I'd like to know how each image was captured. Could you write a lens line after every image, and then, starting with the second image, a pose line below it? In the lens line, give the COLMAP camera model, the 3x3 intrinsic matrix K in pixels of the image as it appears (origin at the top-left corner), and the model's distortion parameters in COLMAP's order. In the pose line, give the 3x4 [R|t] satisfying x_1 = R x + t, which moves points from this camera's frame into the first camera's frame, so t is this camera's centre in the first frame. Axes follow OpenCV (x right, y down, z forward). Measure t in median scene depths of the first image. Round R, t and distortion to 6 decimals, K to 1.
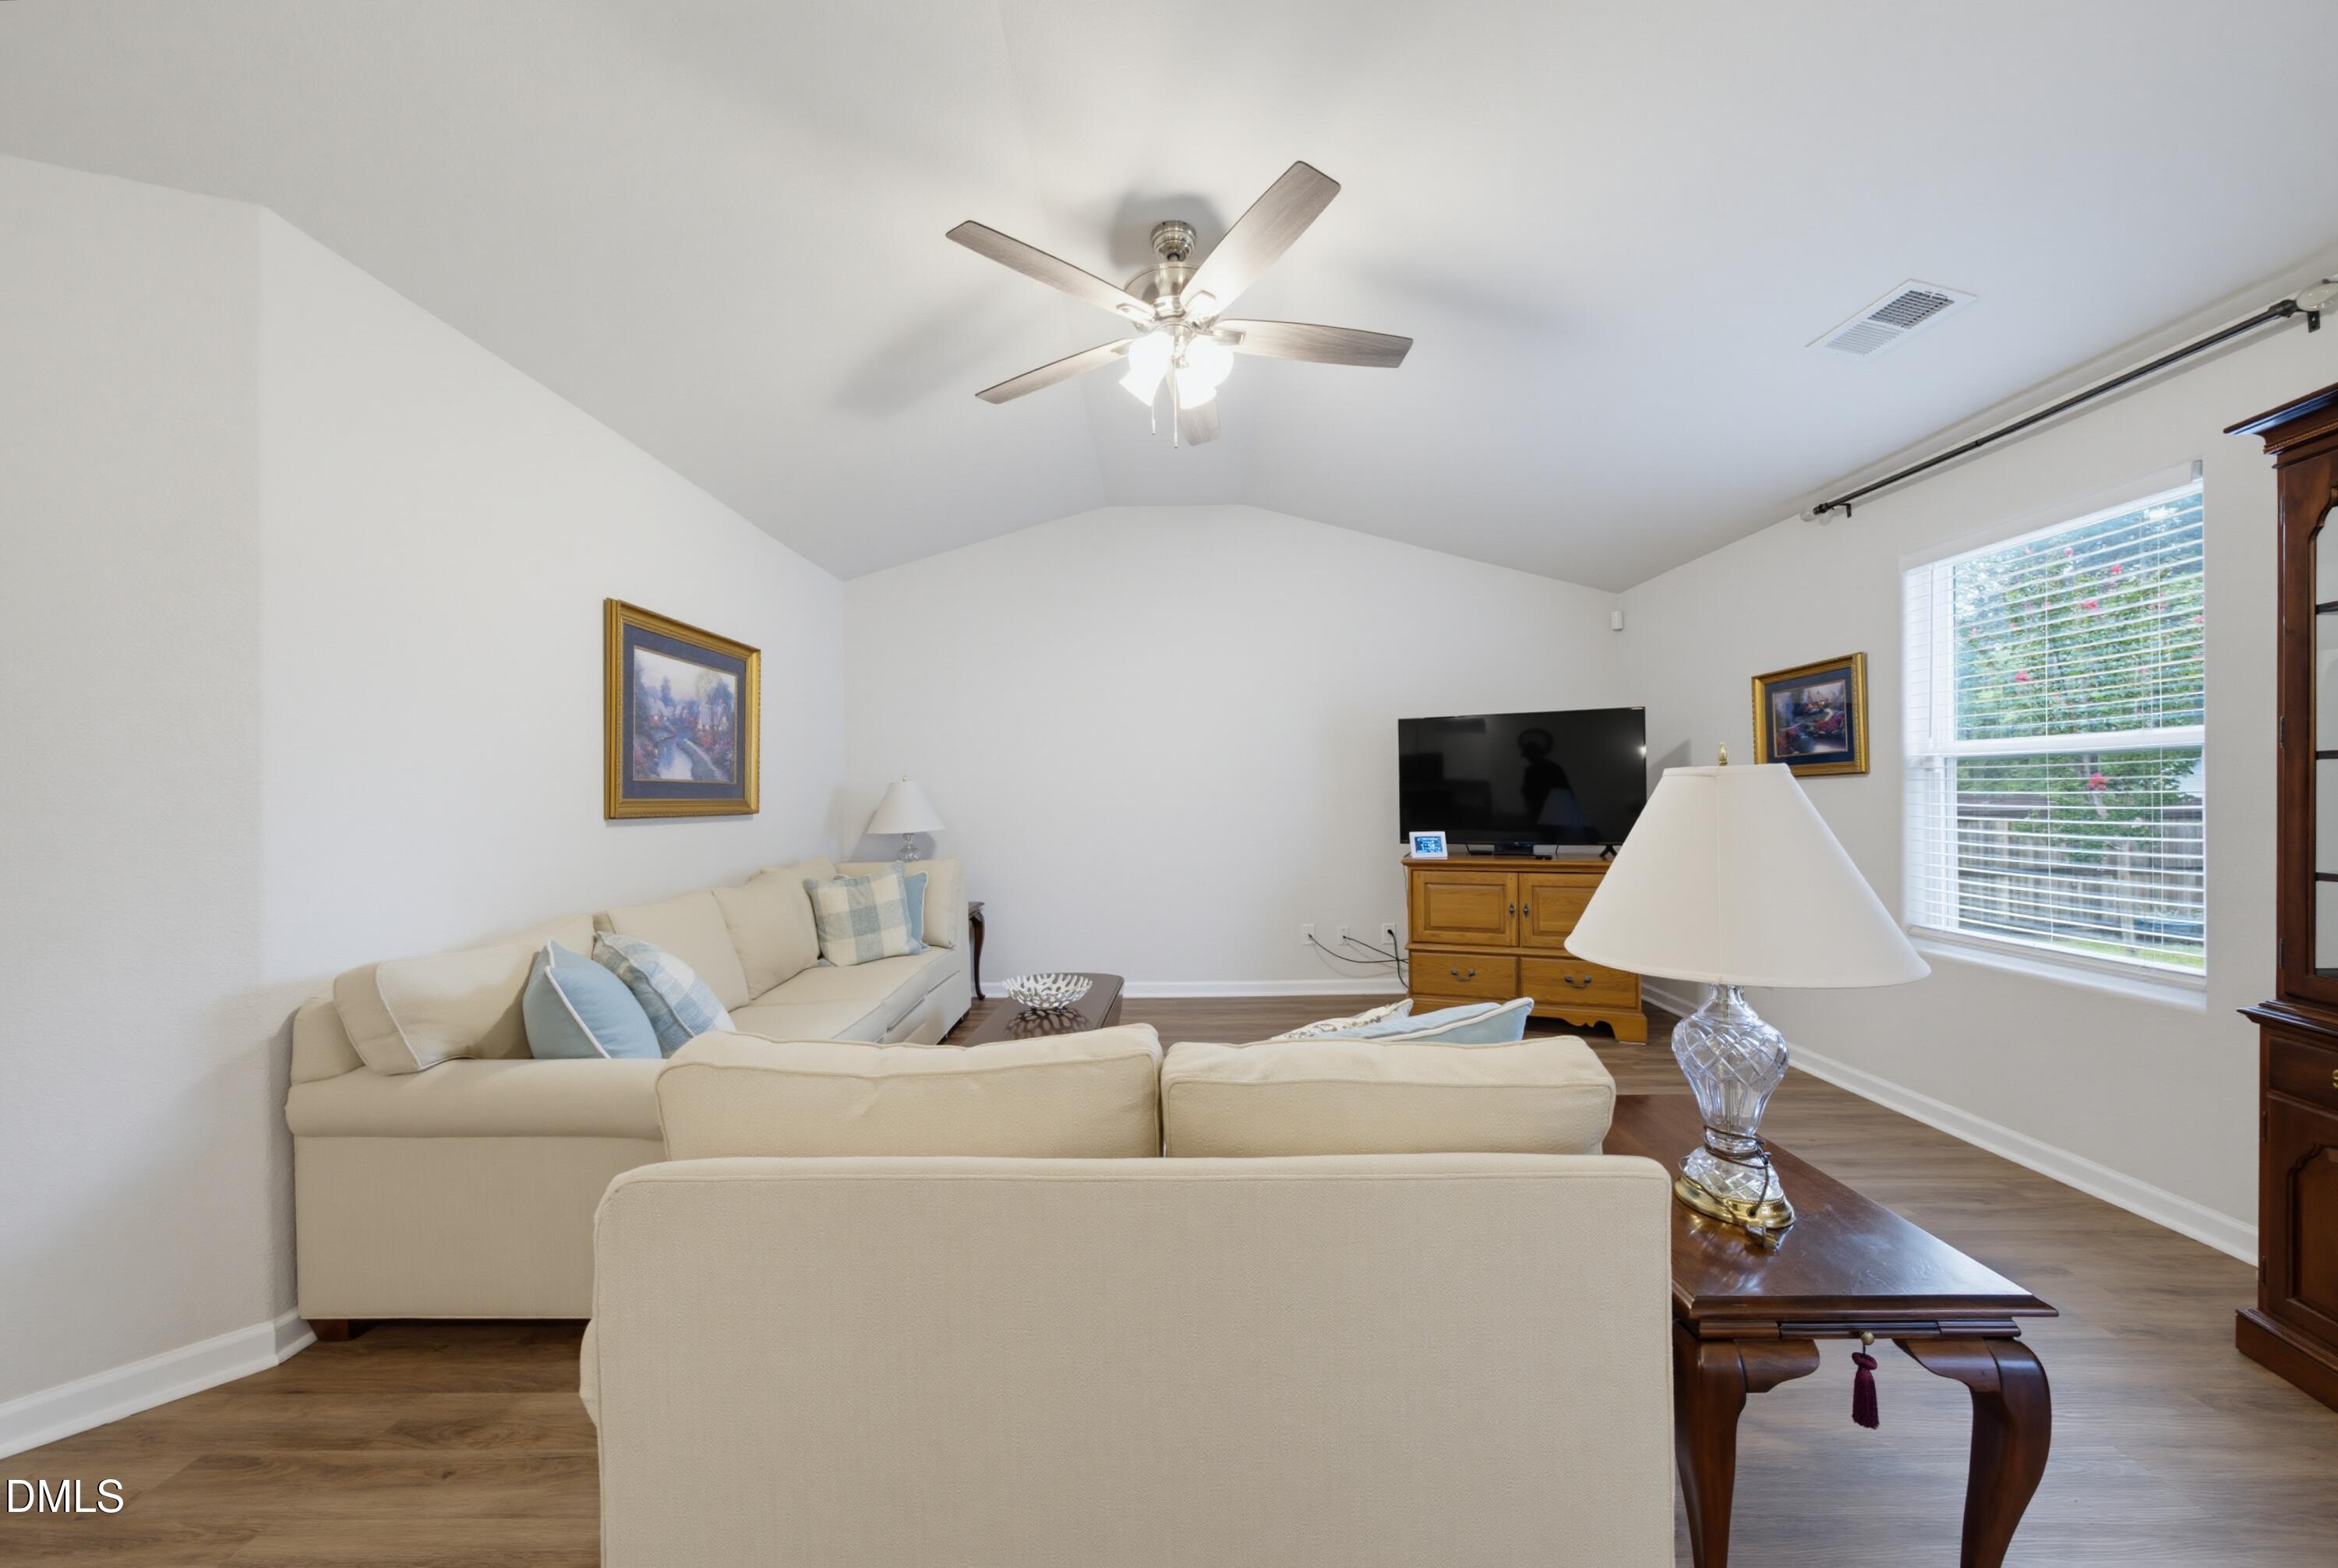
lens RADIAL K [[806.6, 0, 1162.1], [0, 806.6, 802.6], [0, 0, 1]] dist [0.000650, 0.000394]
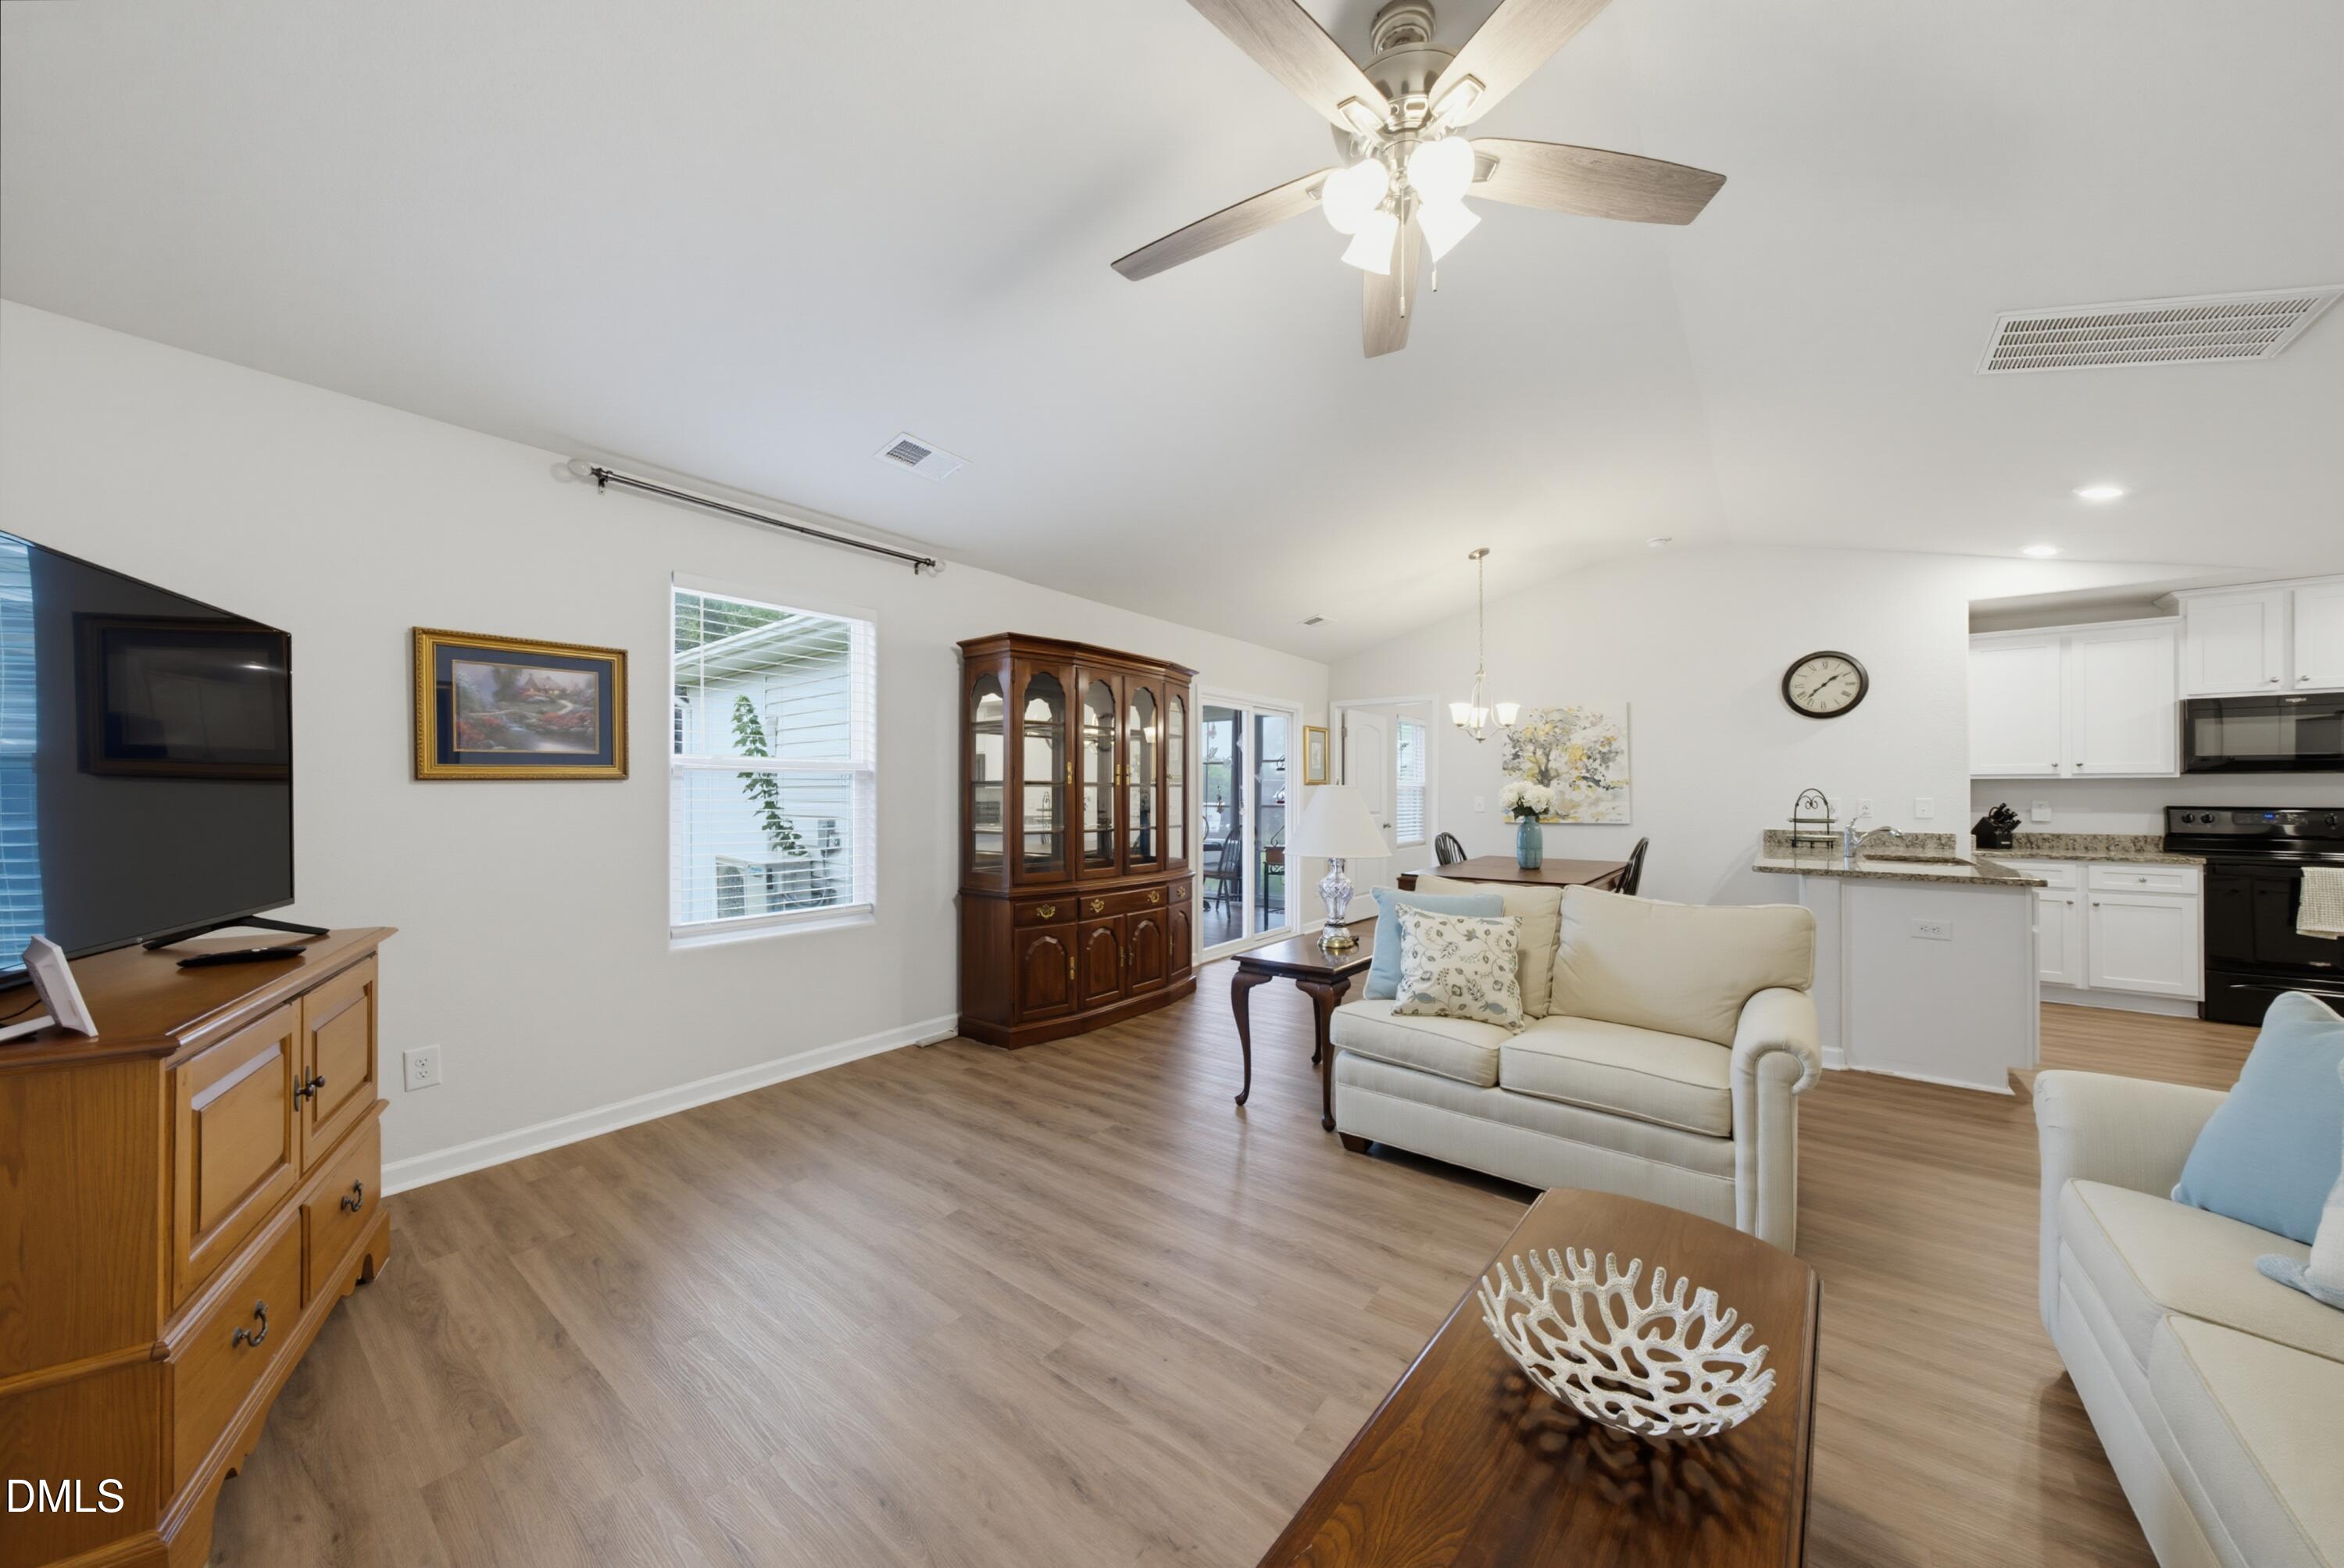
lens RADIAL K [[805.9, 0, 1175.5], [0, 805.9, 786.9], [0, 0, 1]] dist [-0.002133, 0.002608]
pose [[-0.801990, 0.017067, 0.597094, -0.184272], [0.017002, 0.999839, -0.005743, -0.010298], [-0.597096, 0.005546, -0.802151, 1.265056]]
